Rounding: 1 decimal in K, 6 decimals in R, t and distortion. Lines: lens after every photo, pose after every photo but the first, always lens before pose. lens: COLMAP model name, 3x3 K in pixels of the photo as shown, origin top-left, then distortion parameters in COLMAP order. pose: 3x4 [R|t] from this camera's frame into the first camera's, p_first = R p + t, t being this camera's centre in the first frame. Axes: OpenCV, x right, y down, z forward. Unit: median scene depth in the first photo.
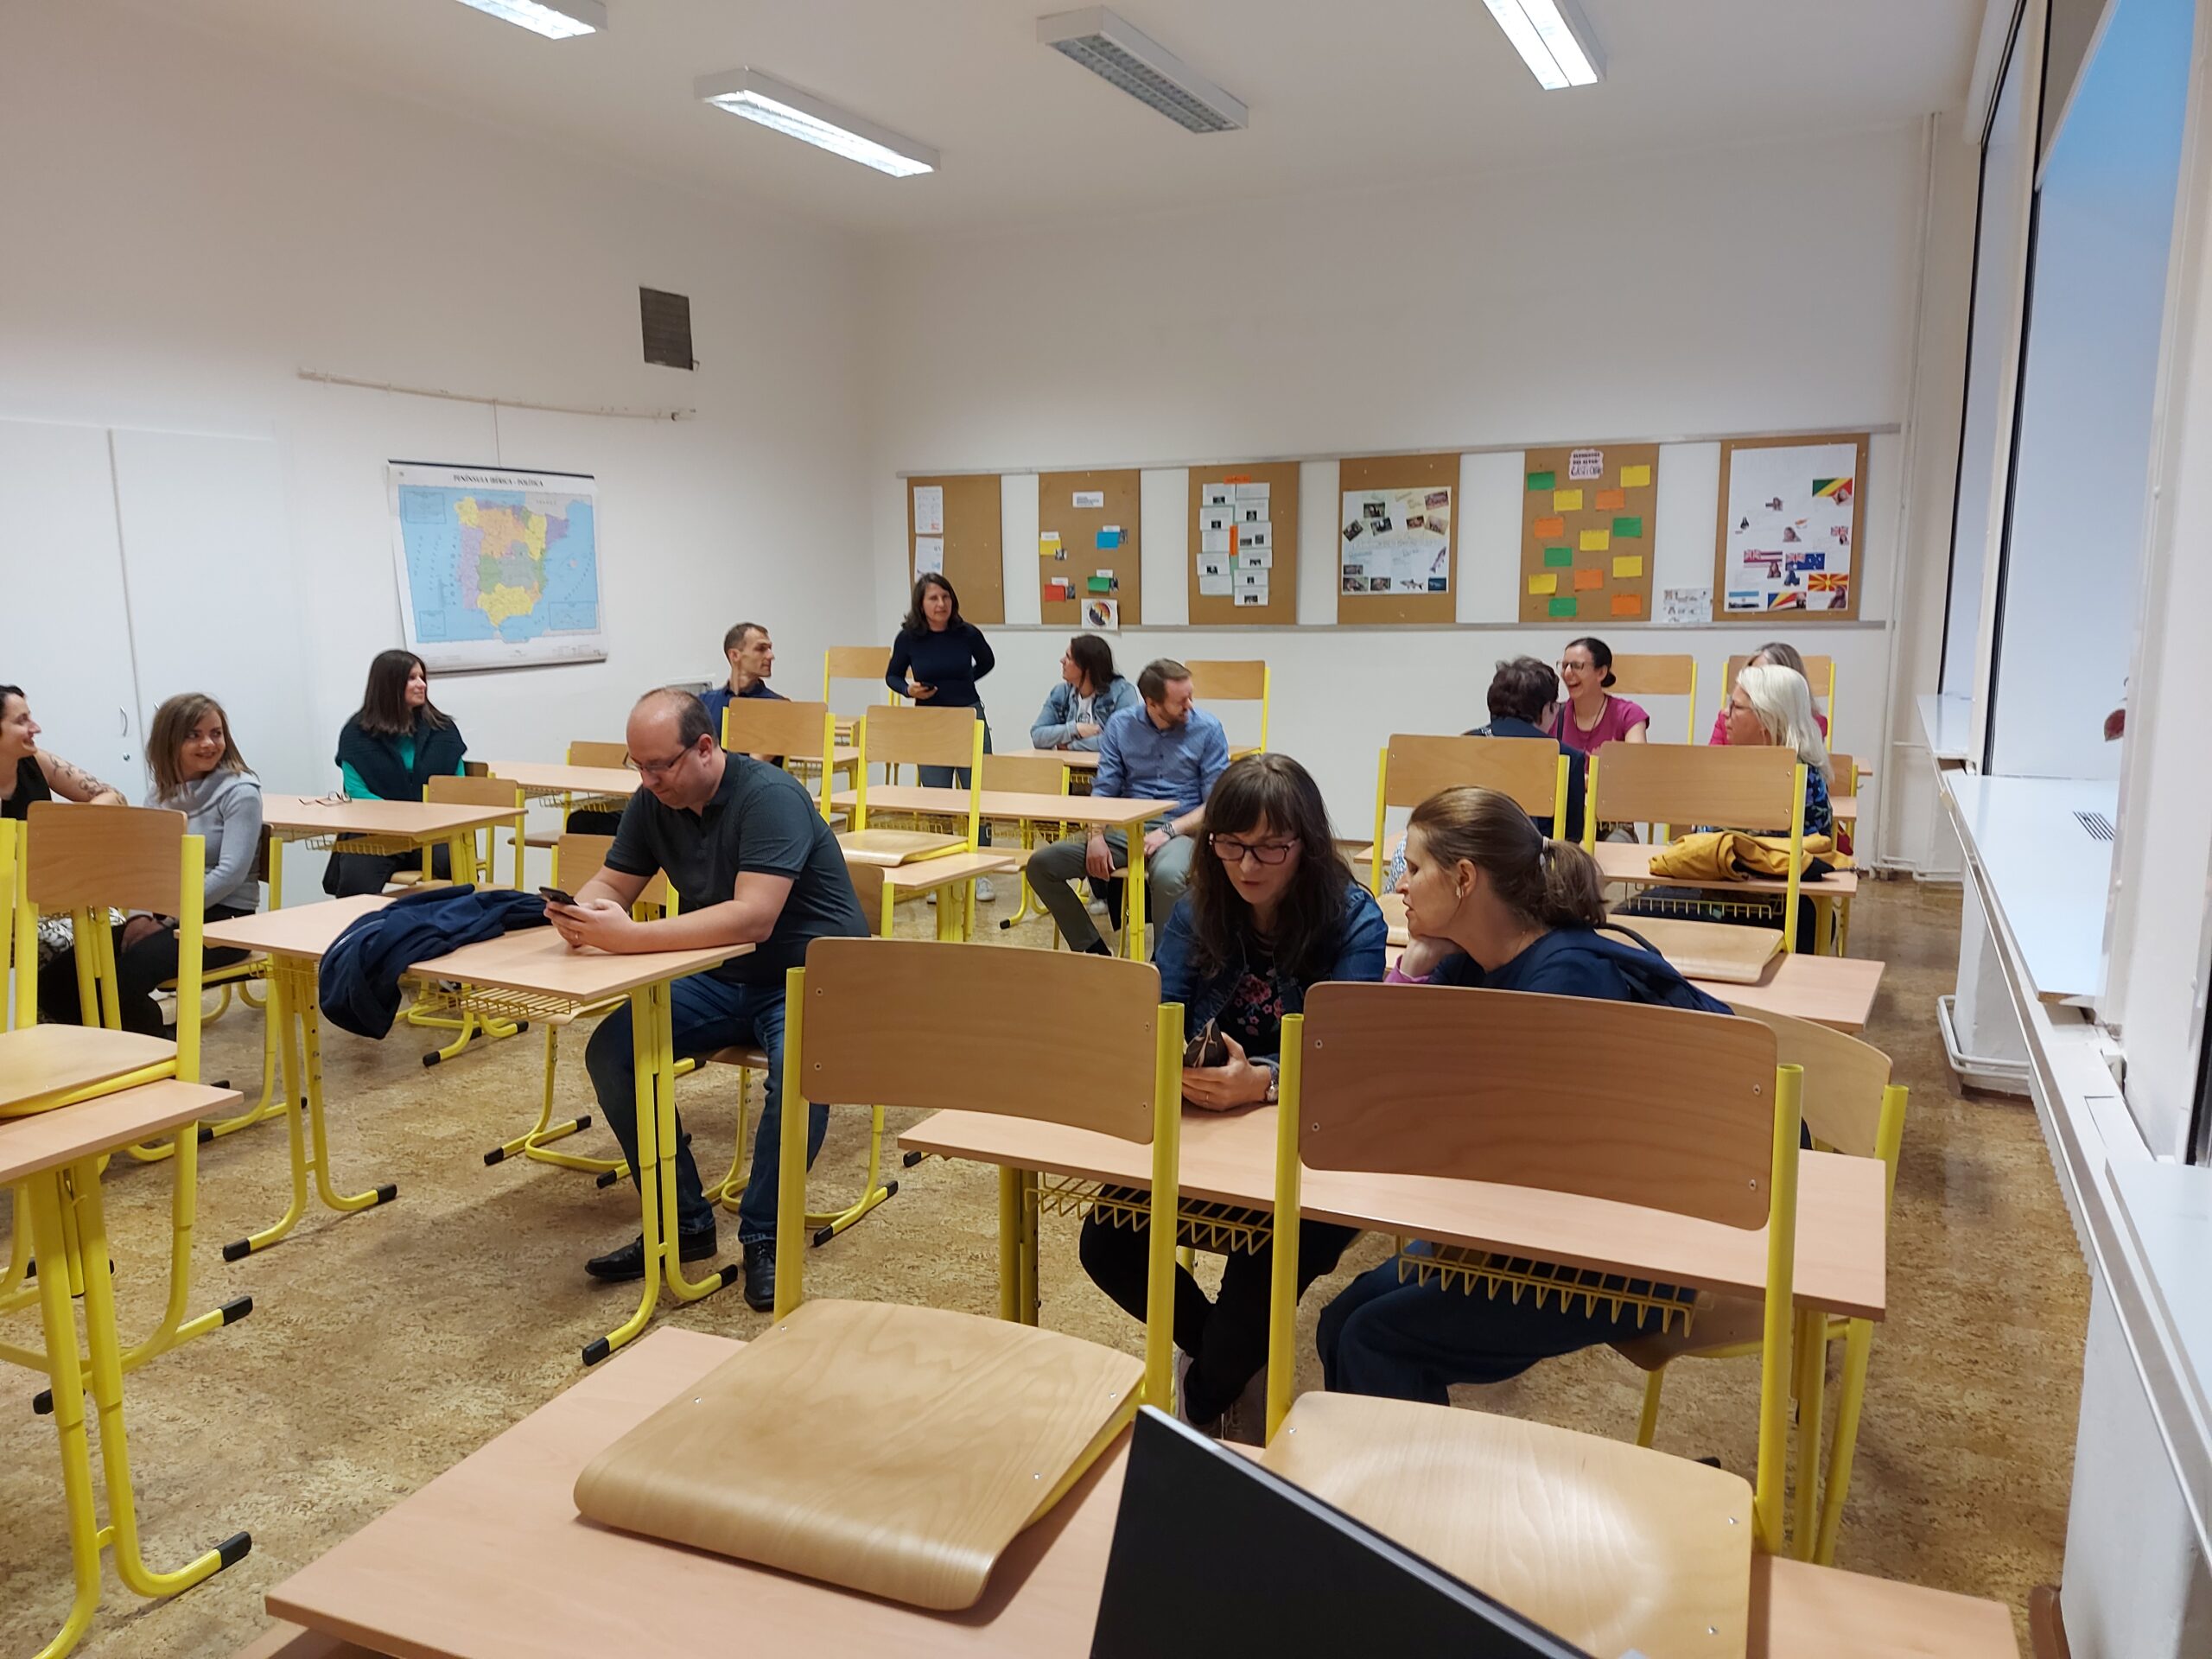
lens RADIAL K [[1557.8, 0, 1106.3], [0, 1557.8, 833.7], [0, 0, 1]] dist [-0.013040, -0.025345]
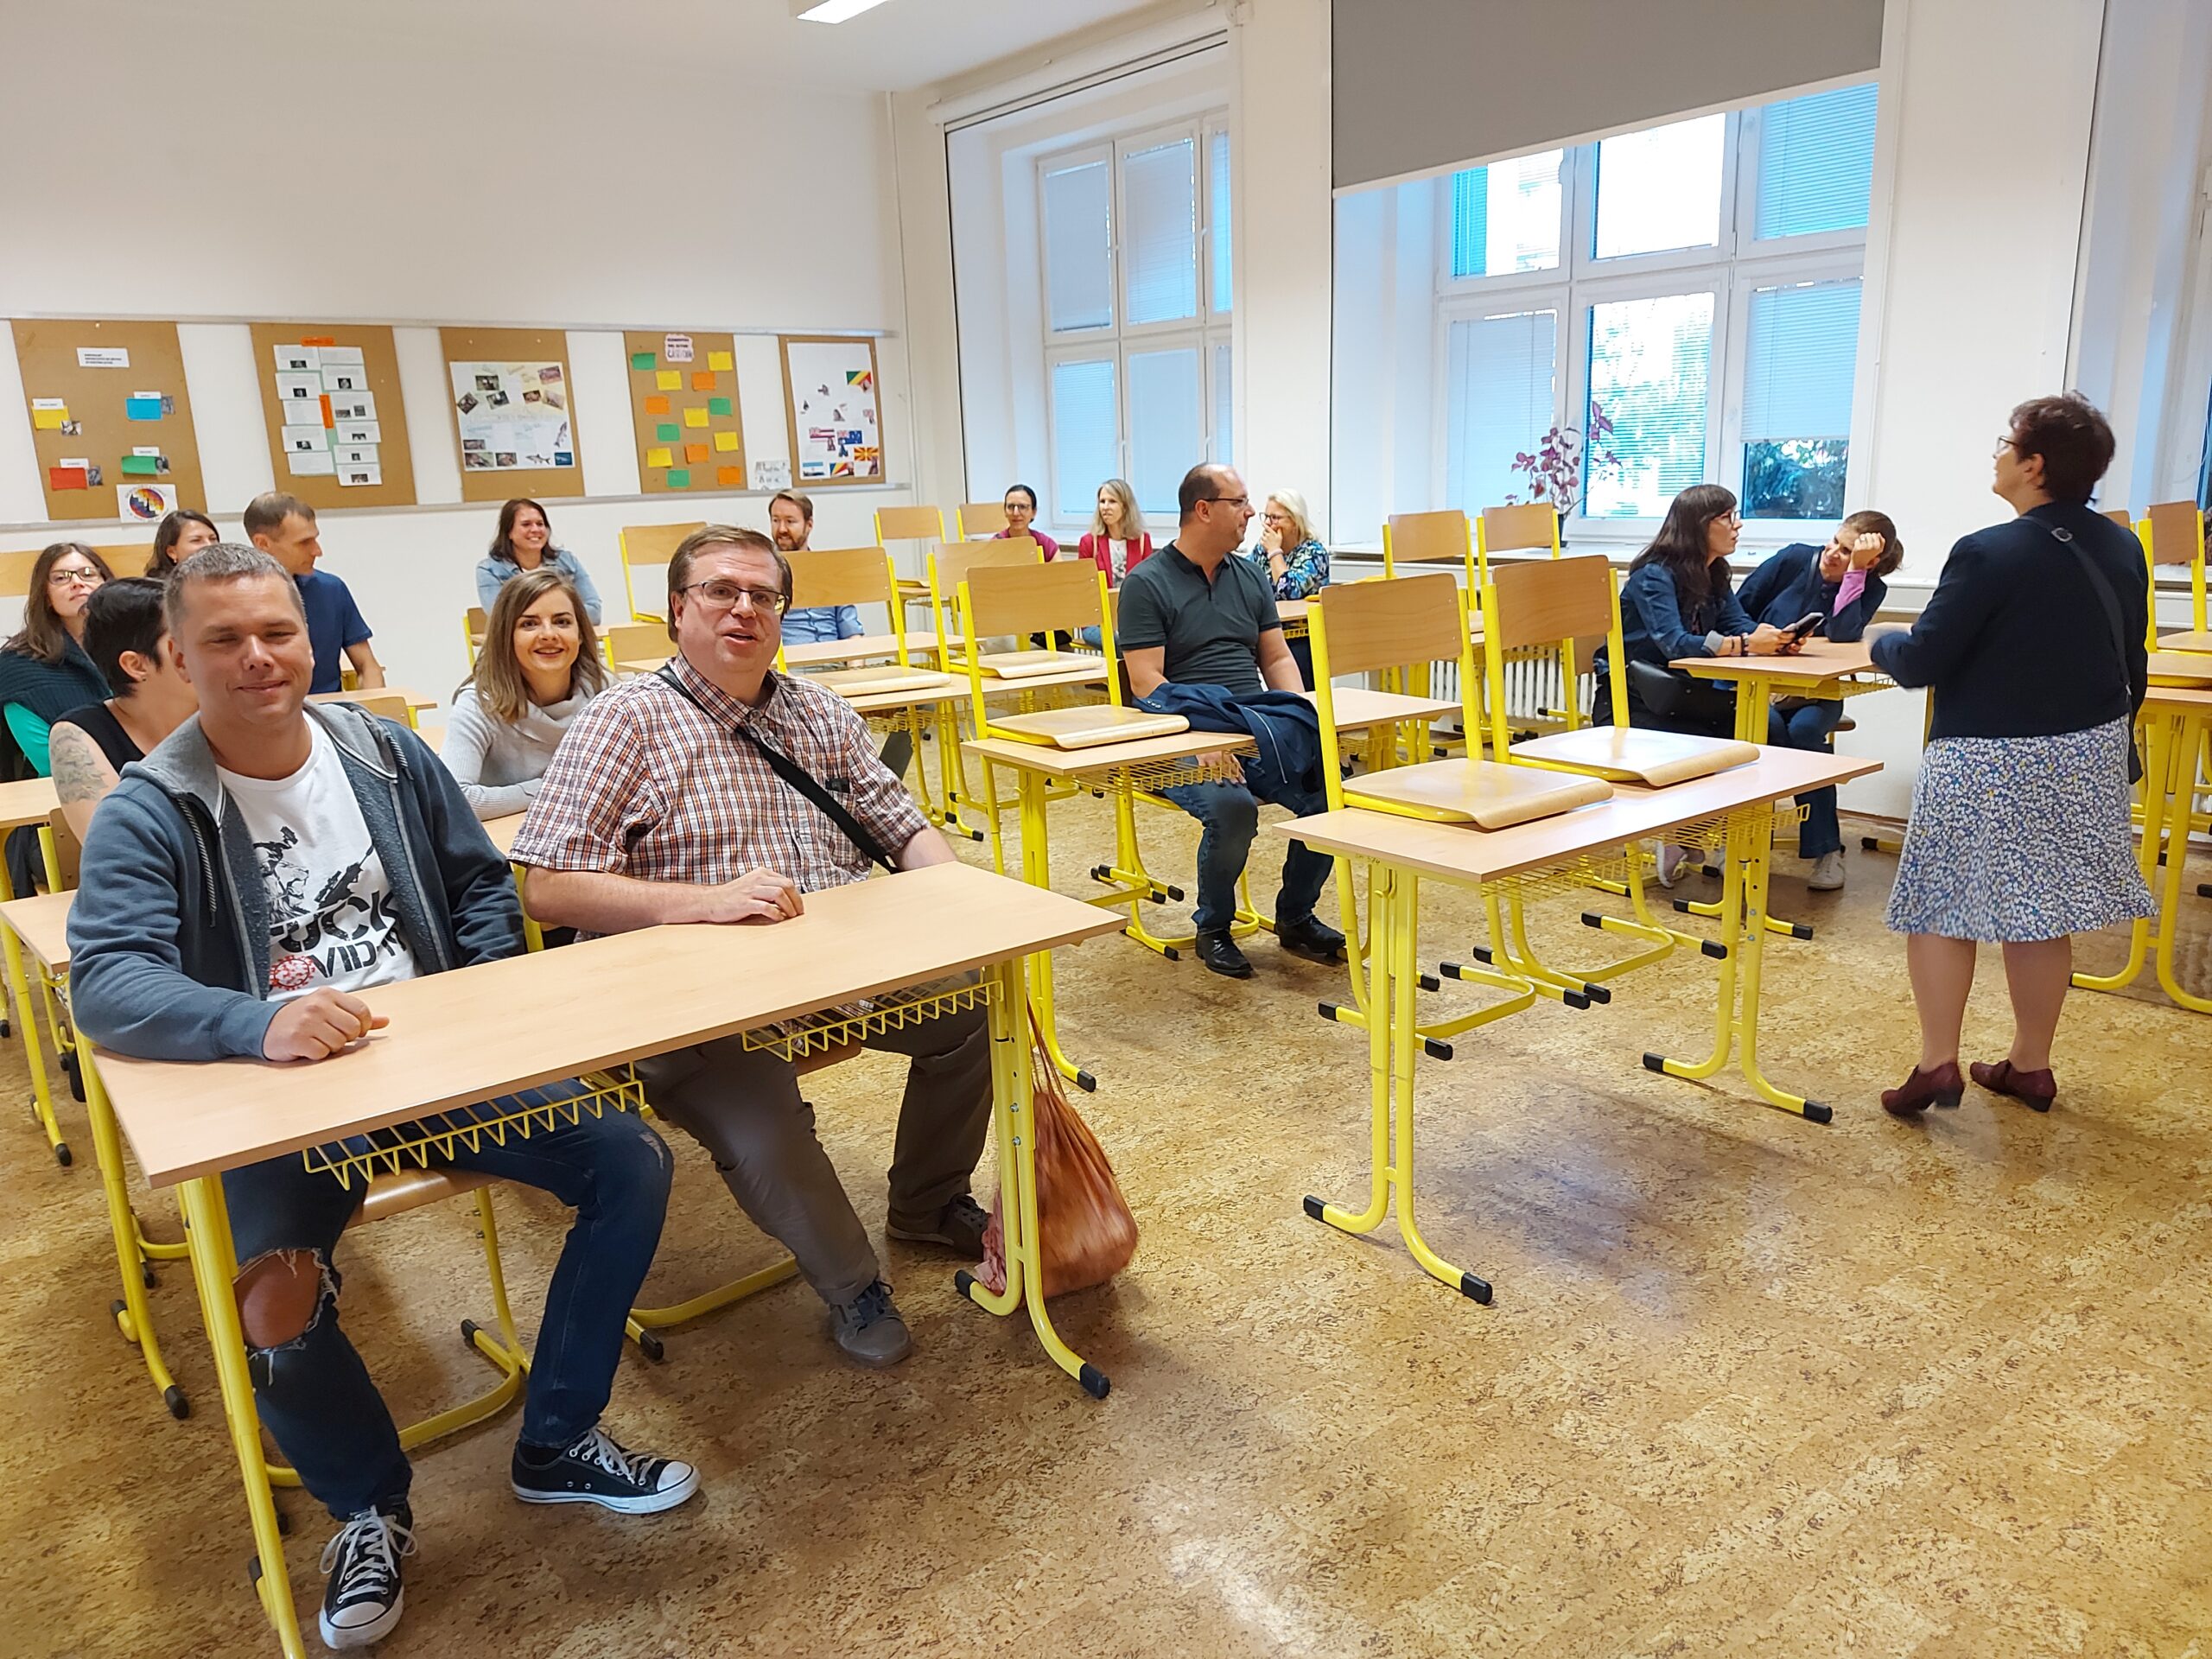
lens RADIAL K [[1557.8, 0, 1111.2], [0, 1557.8, 837.4], [0, 0, 1]] dist [-0.013040, -0.025345]
pose [[0.435477, -0.210168, 0.875322, -0.572437], [0.160171, 0.974939, 0.154400, -0.017757], [-0.885836, 0.072964, 0.458226, 0.232092]]
